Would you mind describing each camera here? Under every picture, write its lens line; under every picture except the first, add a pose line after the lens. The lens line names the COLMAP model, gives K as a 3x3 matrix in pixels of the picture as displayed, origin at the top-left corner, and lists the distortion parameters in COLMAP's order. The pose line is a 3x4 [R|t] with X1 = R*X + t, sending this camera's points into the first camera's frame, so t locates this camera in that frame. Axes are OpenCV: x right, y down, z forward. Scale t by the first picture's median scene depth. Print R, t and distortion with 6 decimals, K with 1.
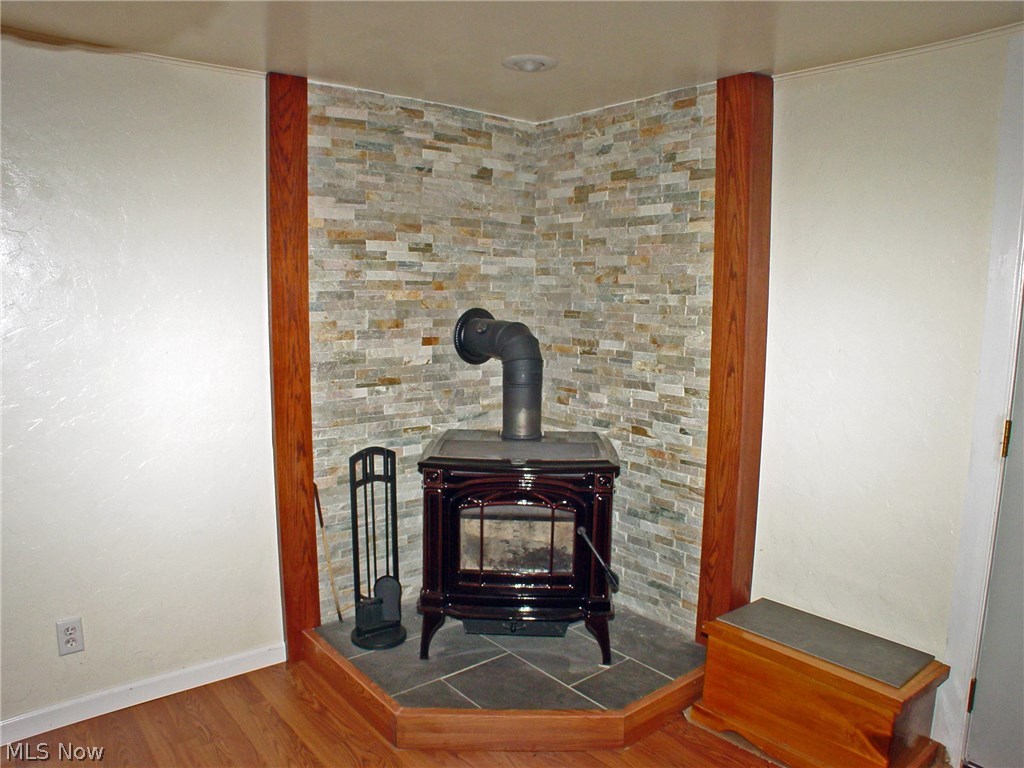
lens RADIAL K [[738.3, 0, 514.0], [0, 738.3, 376.8], [0, 0, 1]] dist [-0.151053, 0.024628]
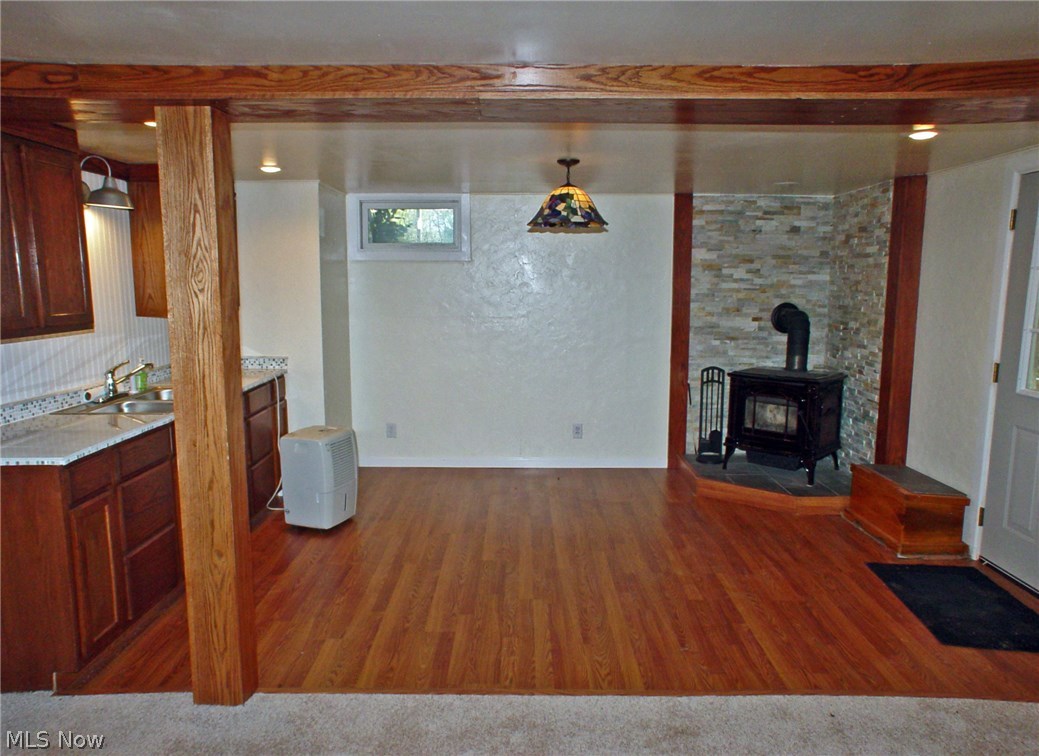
lens RADIAL K [[723.7, 0, 526.0], [0, 723.7, 379.2], [0, 0, 1]] dist [-0.004609, 0.003585]
pose [[0.776554, 0.081200, -0.624796, 0.648618], [-0.075687, 0.996502, 0.035436, 0.091701], [0.625488, 0.019771, 0.779983, -0.905262]]
